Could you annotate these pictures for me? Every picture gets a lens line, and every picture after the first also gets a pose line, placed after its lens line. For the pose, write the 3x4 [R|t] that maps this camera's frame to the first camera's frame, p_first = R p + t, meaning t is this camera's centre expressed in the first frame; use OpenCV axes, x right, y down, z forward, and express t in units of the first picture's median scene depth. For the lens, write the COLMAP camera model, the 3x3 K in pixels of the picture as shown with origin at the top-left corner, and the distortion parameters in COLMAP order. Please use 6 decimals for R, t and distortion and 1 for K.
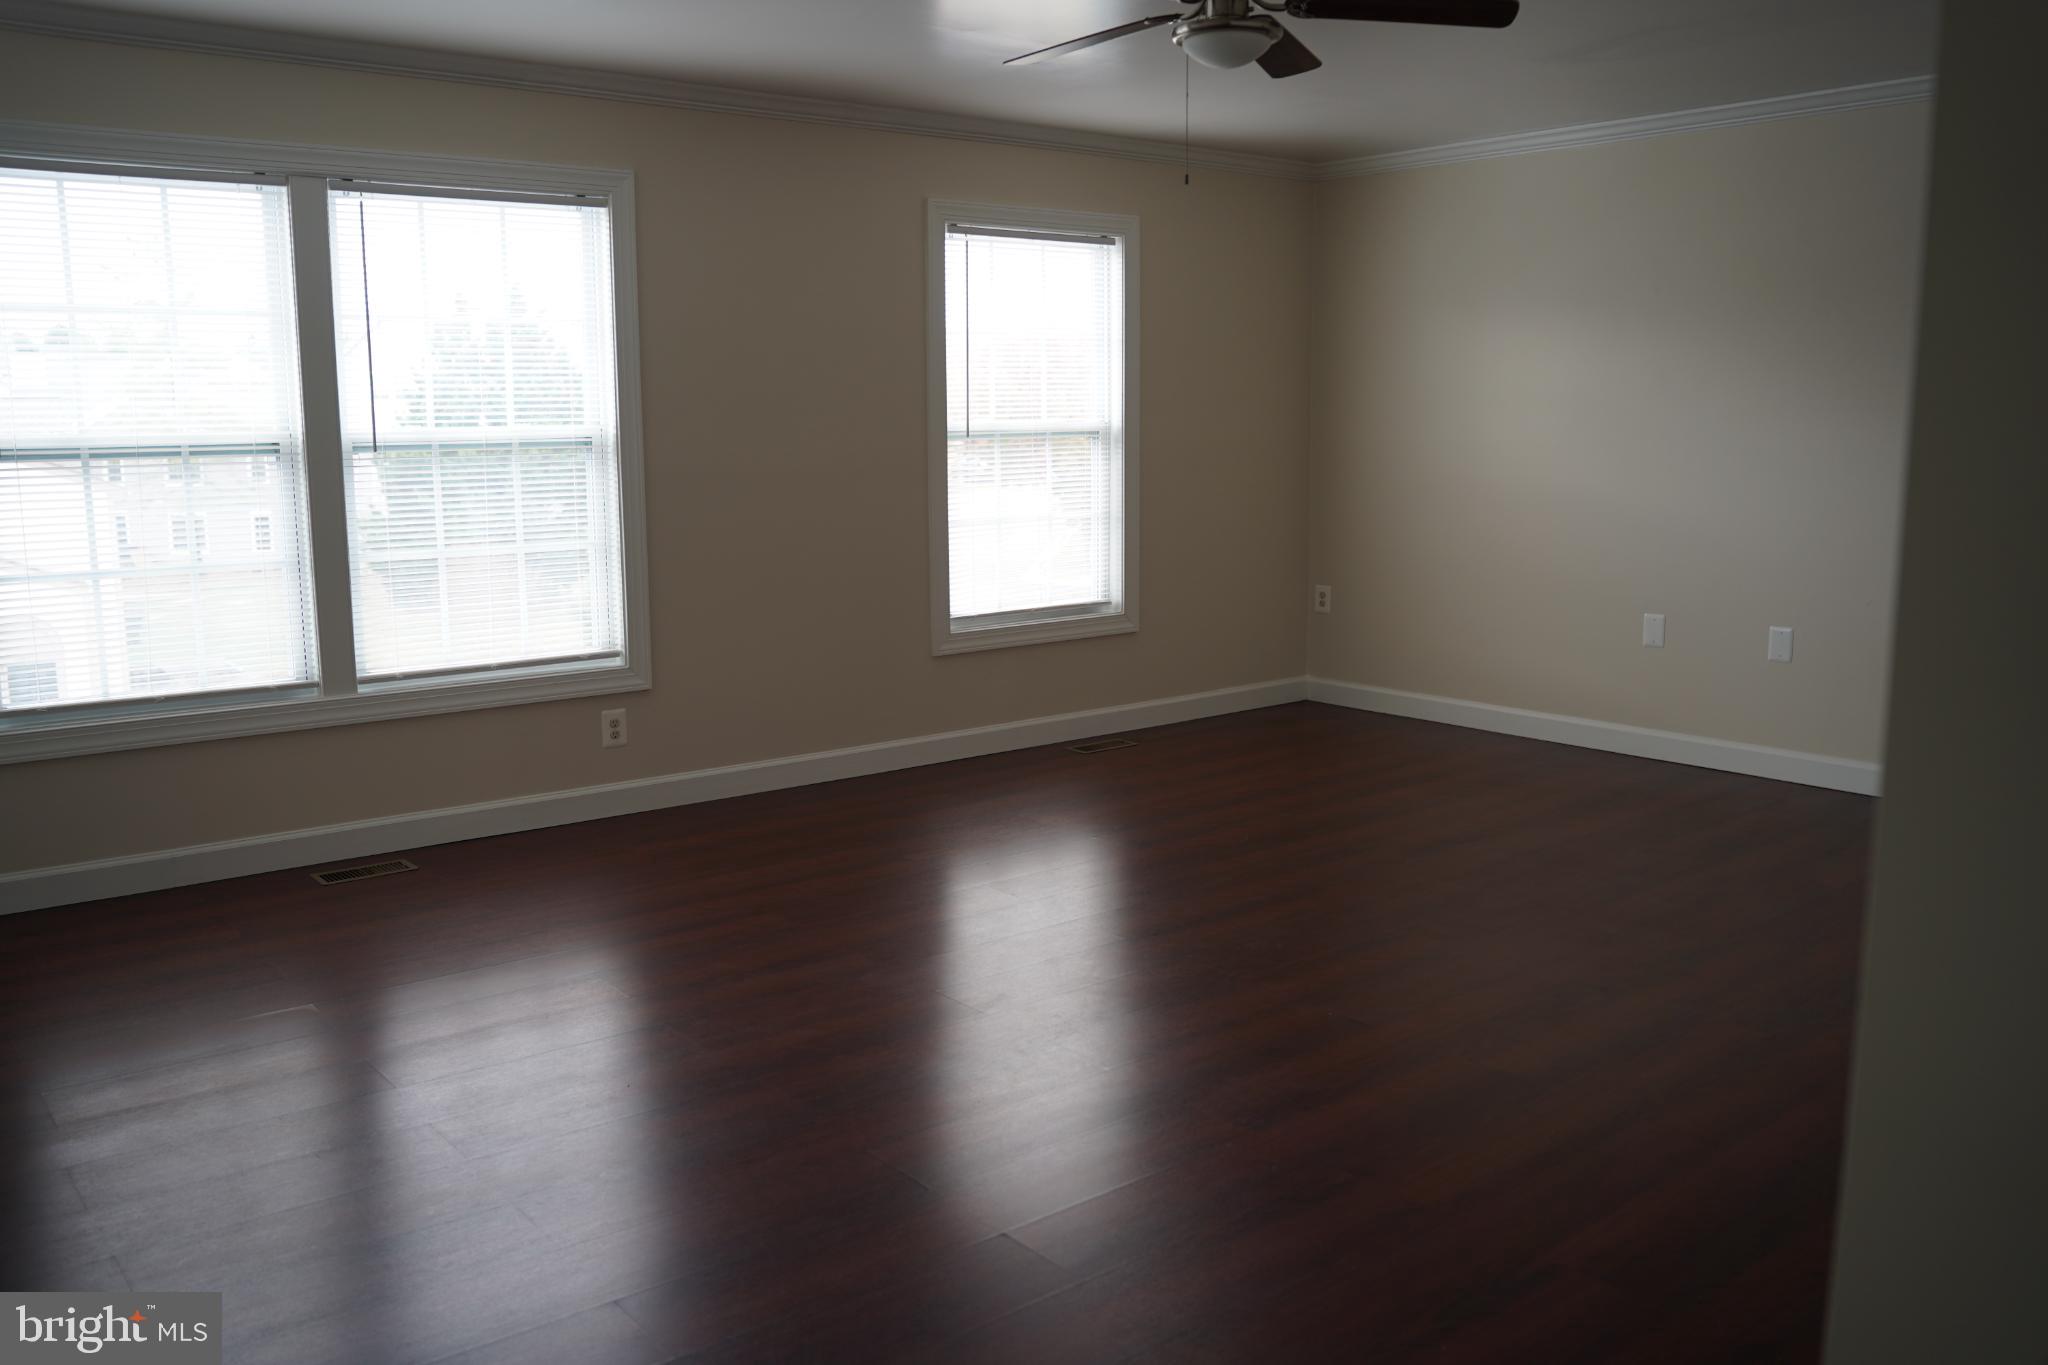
lens RADIAL K [[1638.2, 0, 1022.2], [0, 1638.2, 688.3], [0, 0, 1]] dist [-0.075756, 0.006289]
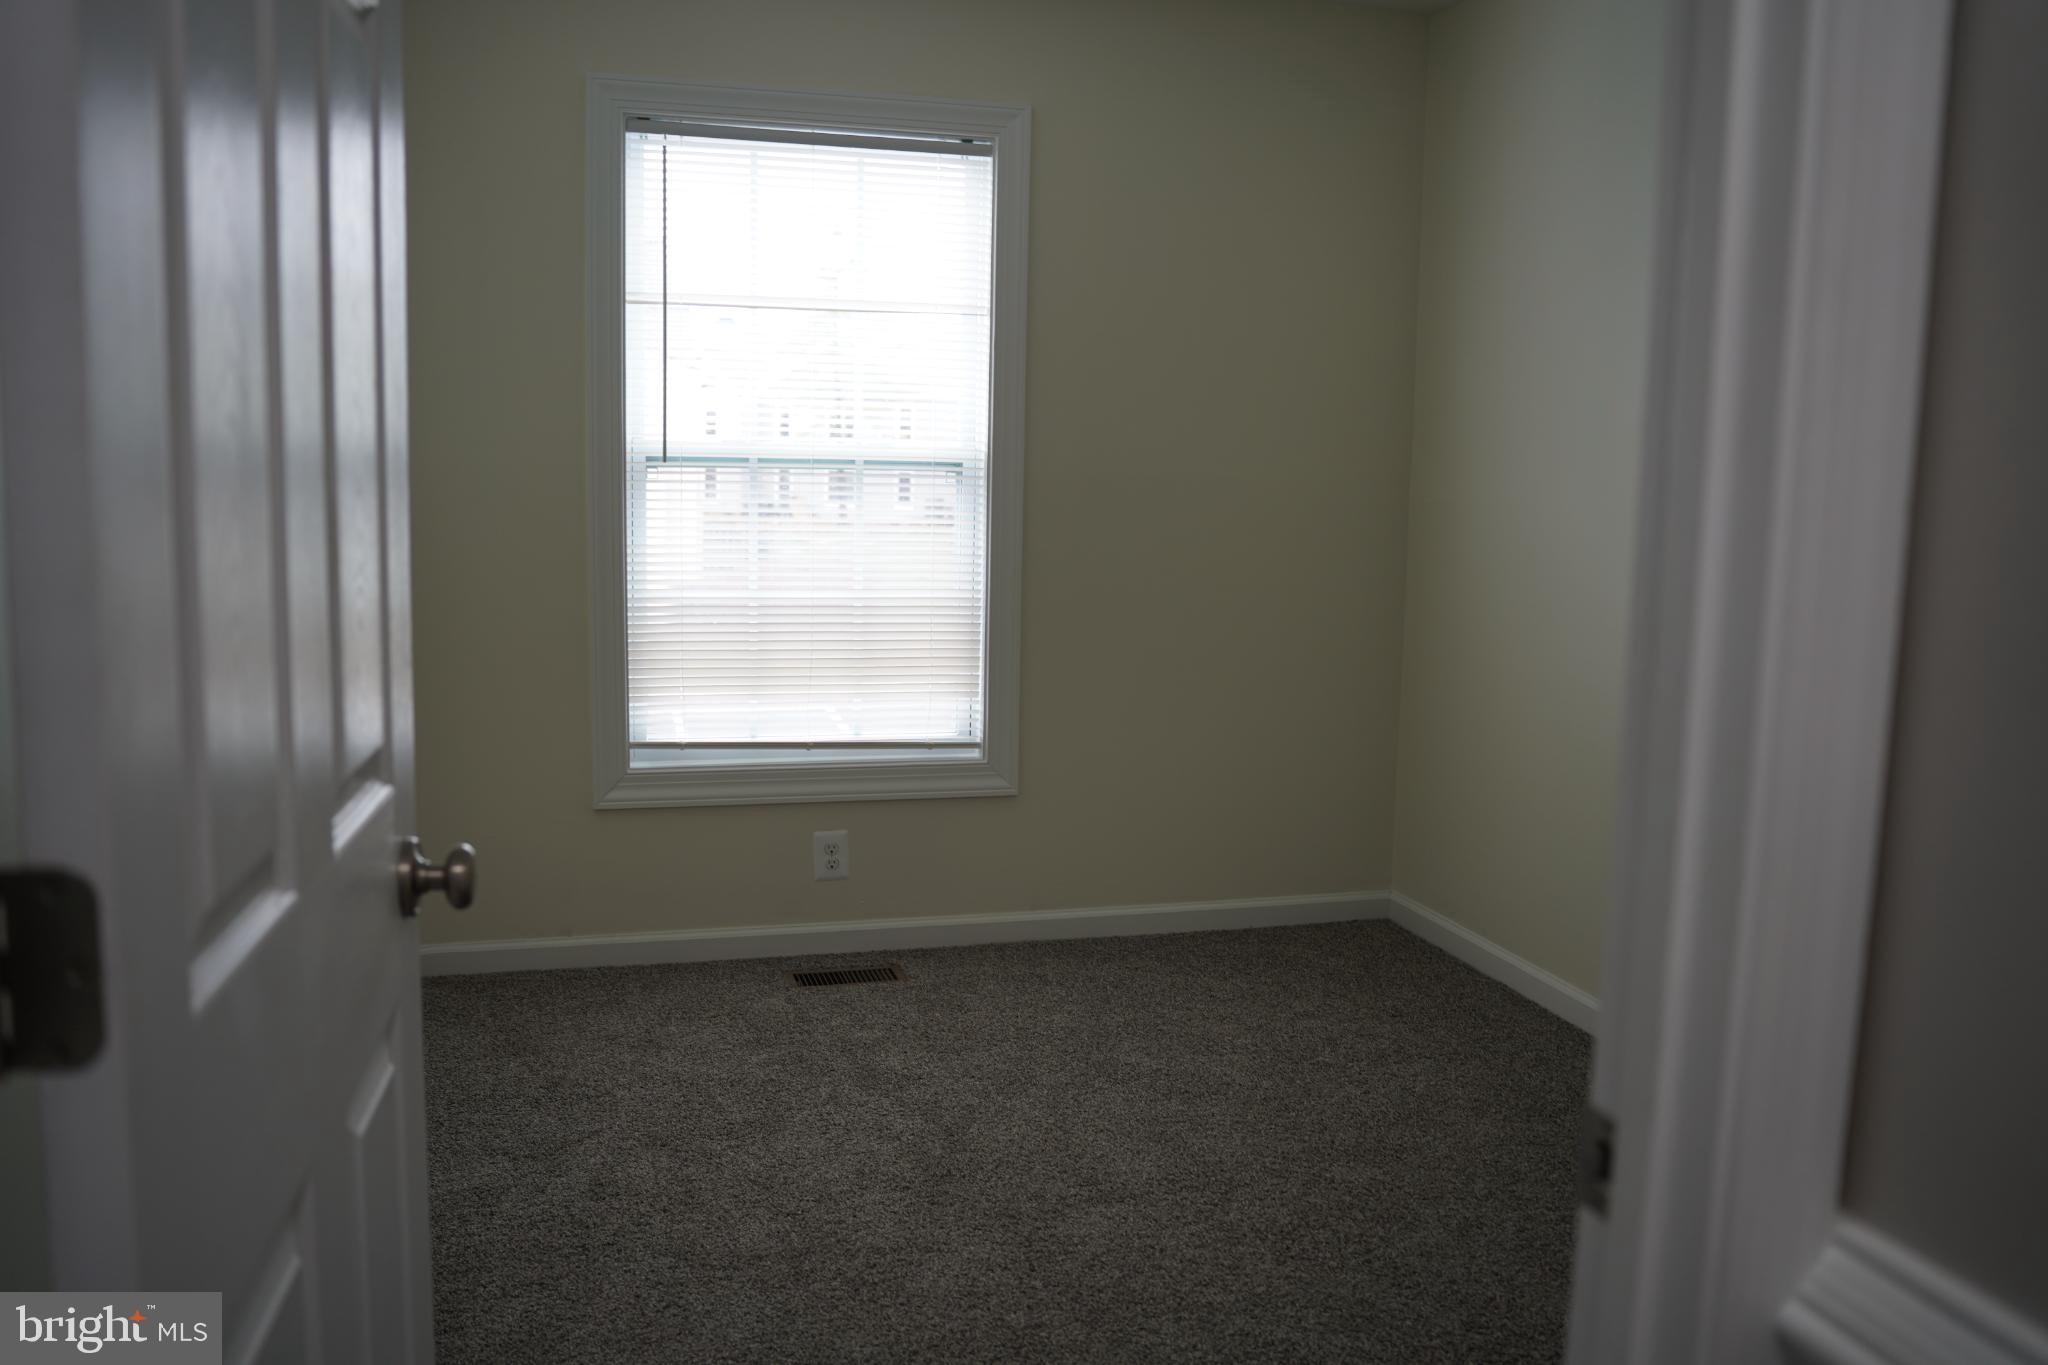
lens RADIAL K [[2115.9, 0, 1028.4], [0, 2115.9, 687.1], [0, 0, 1]] dist [0.009680, 0.000000]
pose [[0.936787, 0.068406, -0.343149, 0.270968], [-0.085616, 0.995705, -0.035239, -0.037090], [0.339264, 0.062391, 0.938620, 0.211800]]
